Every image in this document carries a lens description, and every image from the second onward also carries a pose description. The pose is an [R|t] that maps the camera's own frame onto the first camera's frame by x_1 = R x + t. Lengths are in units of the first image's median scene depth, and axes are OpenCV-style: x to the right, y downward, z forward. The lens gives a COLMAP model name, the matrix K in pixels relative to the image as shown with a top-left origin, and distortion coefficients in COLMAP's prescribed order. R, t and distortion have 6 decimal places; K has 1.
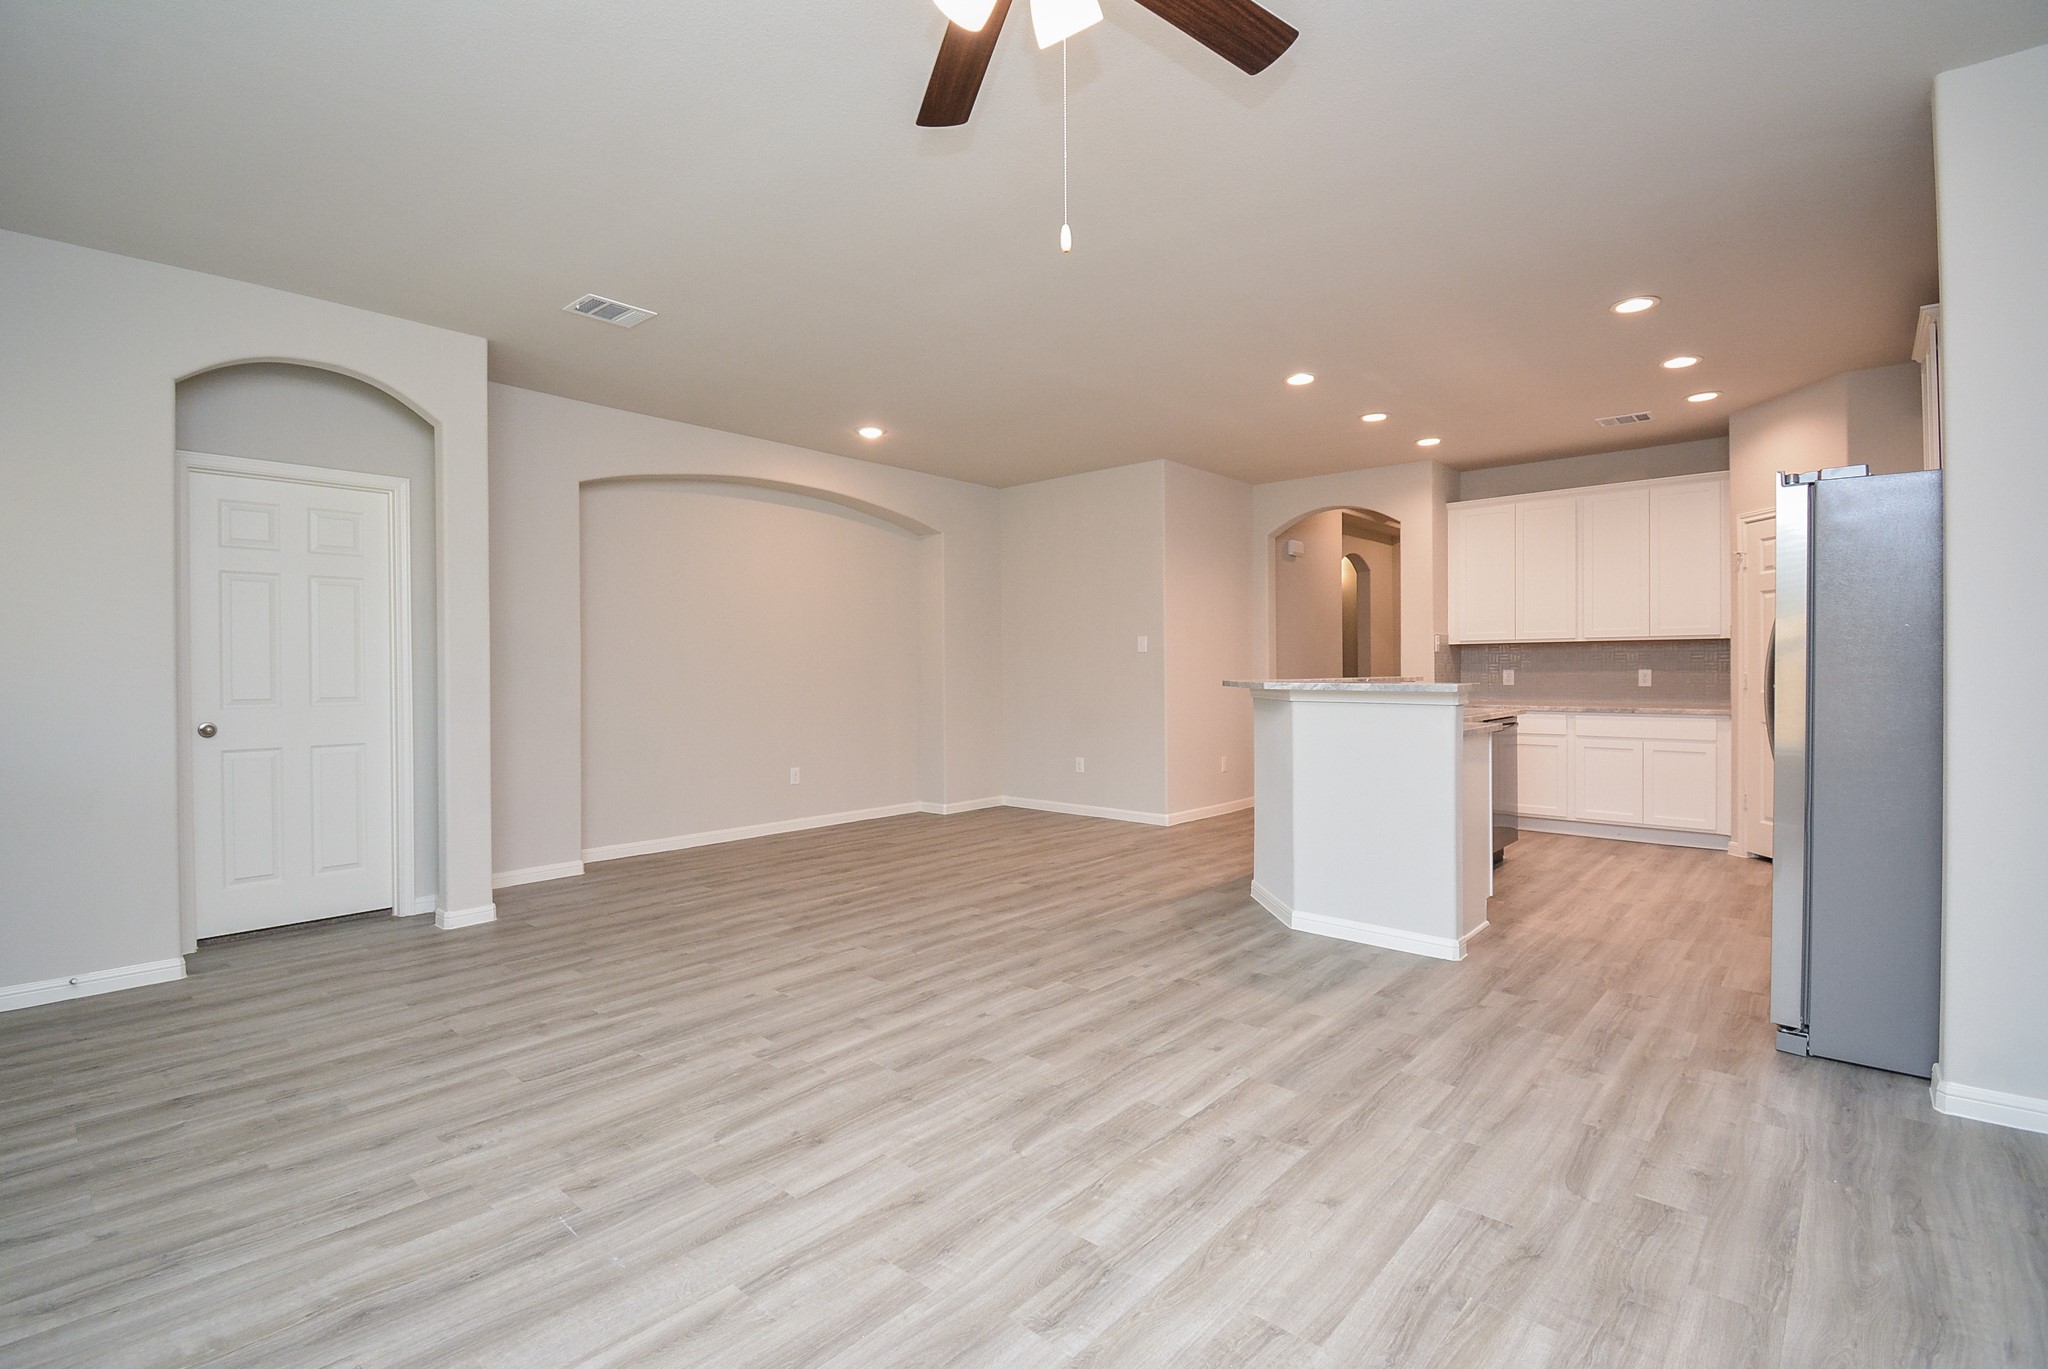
lens RADIAL K [[936.8, 0, 1009.1], [0, 936.8, 667.7], [0, 0, 1]] dist [0.022342, -0.027803]
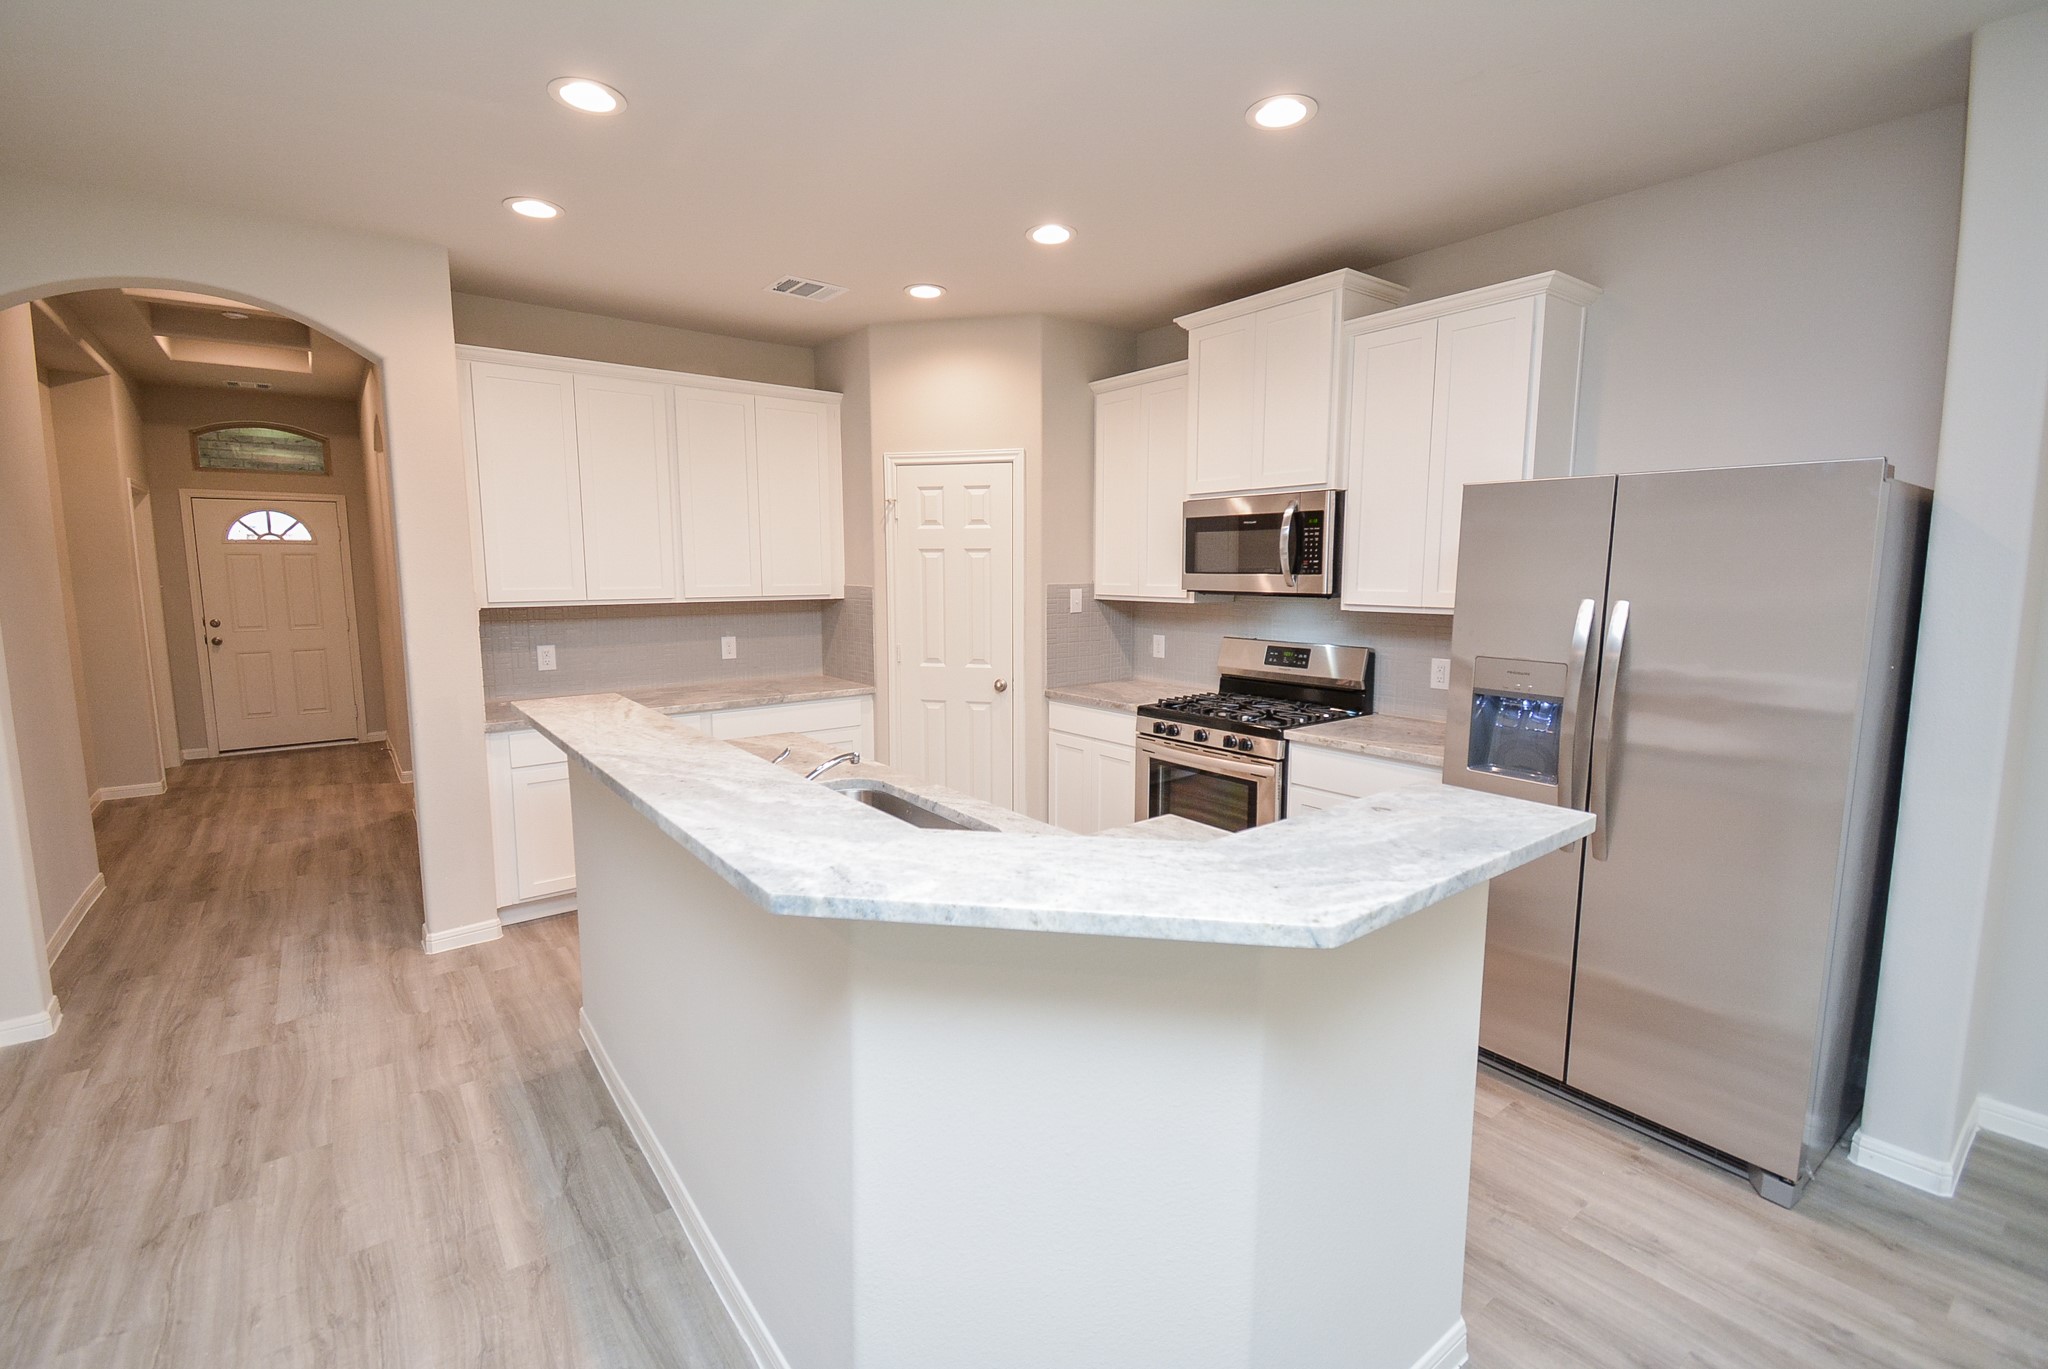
lens RADIAL K [[899.3, 0, 1012.8], [0, 899.3, 667.6], [0, 0, 1]] dist [0.033627, -0.024153]
pose [[0.184188, -0.107510, 0.976994, 0.005922], [0.000559, 0.994011, 0.109277, -0.109290], [-0.982891, -0.019581, 0.183145, 1.315454]]
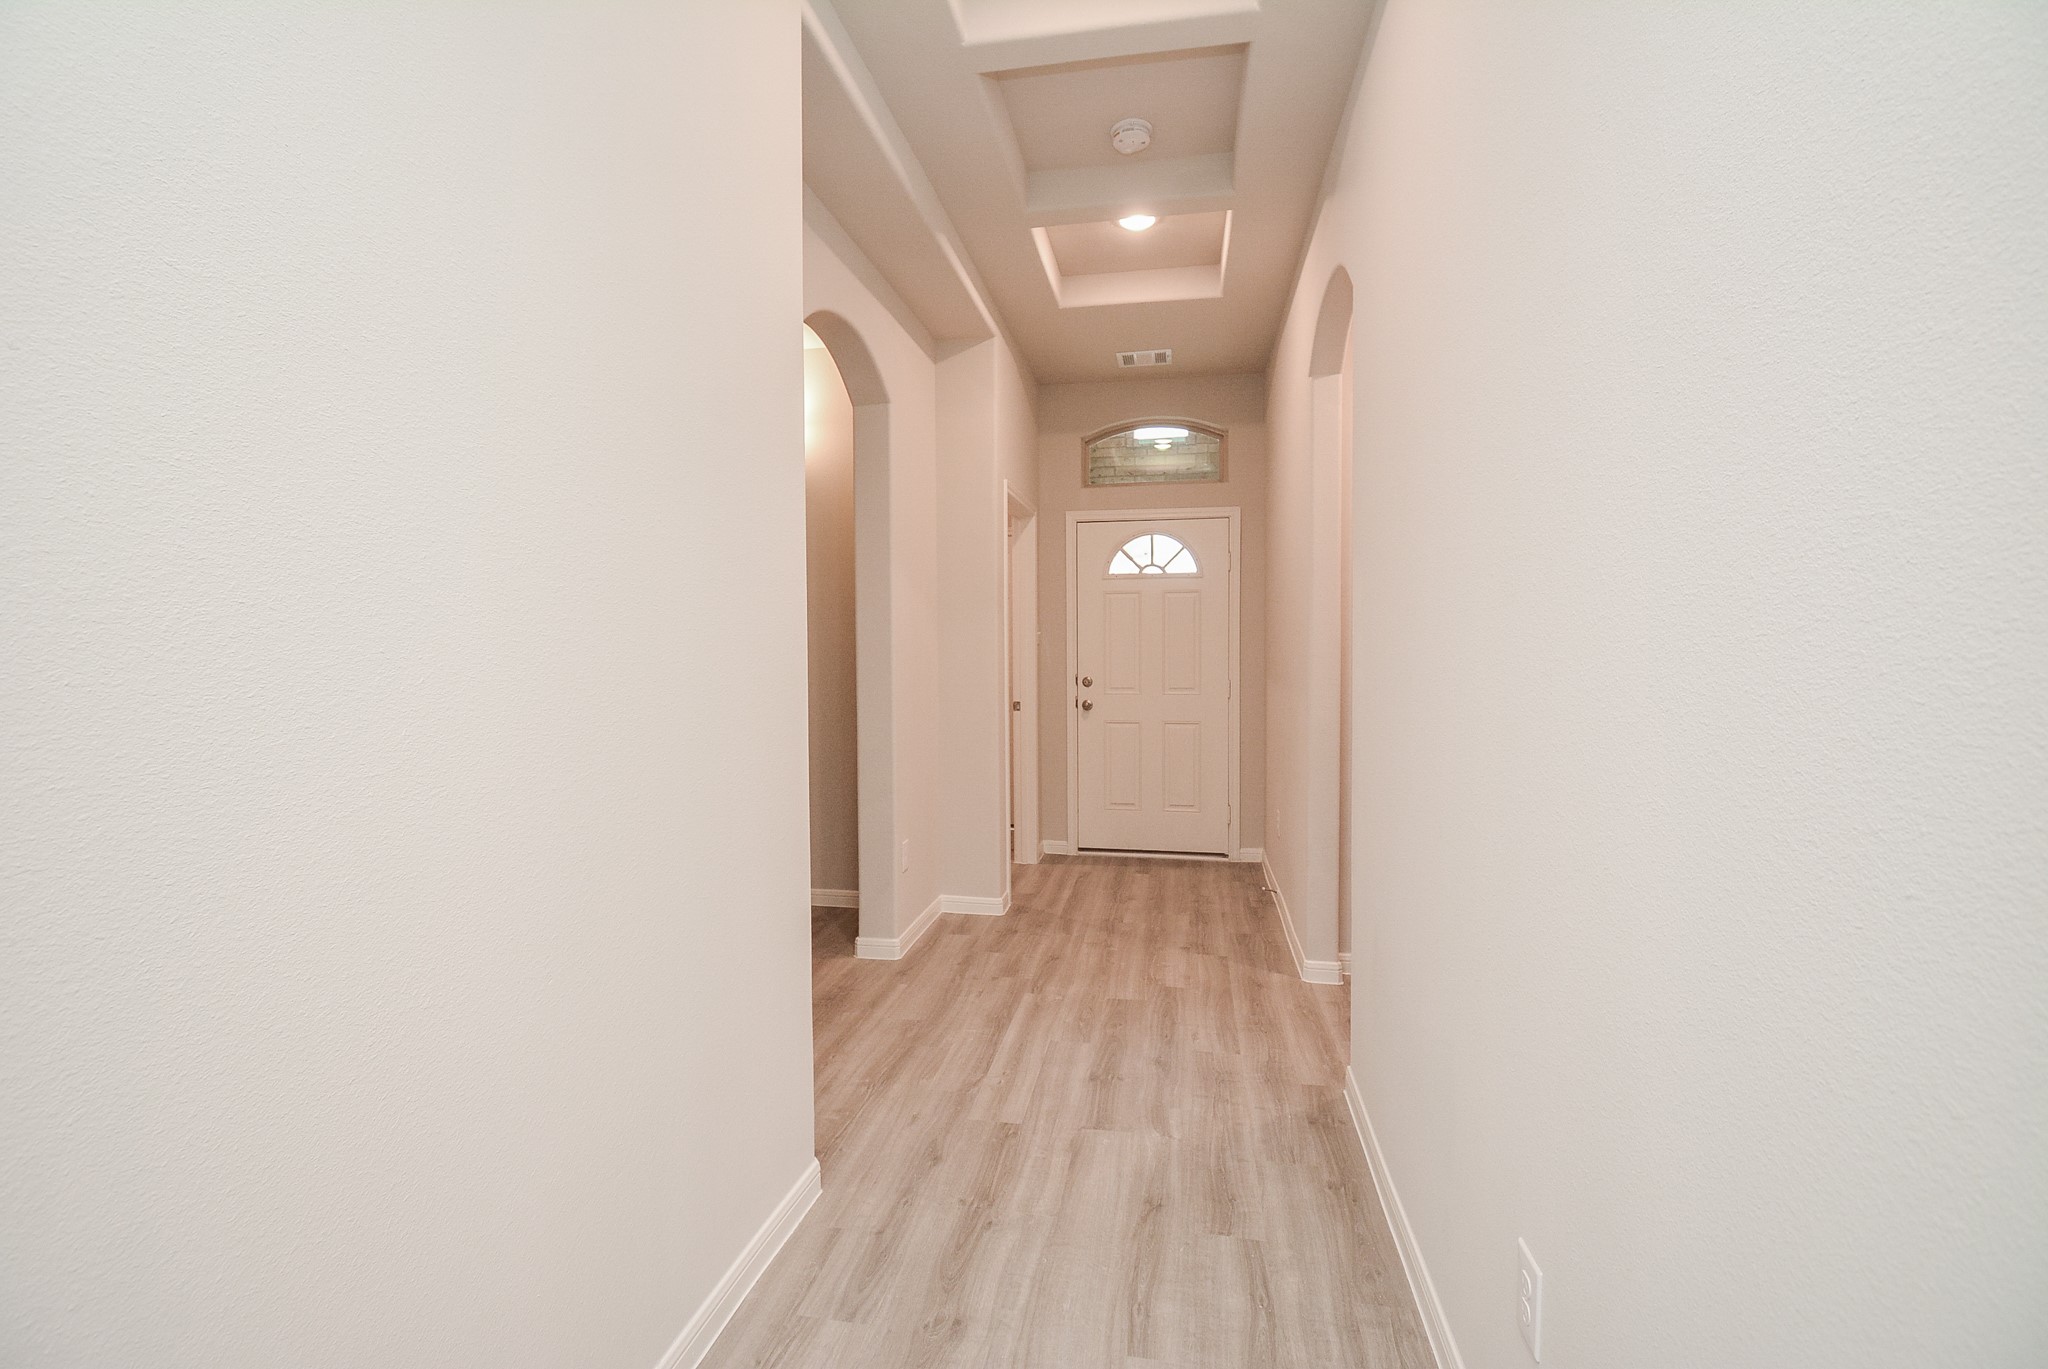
lens RADIAL K [[912.3, 0, 1011.2], [0, 912.3, 670.0], [0, 0, 1]] dist [0.018923, -0.026014]
pose [[0.853237, -0.005447, 0.521494, 0.797473], [-0.006496, 0.999757, 0.021073, -0.033845], [-0.521482, -0.021368, 0.852994, 2.232106]]
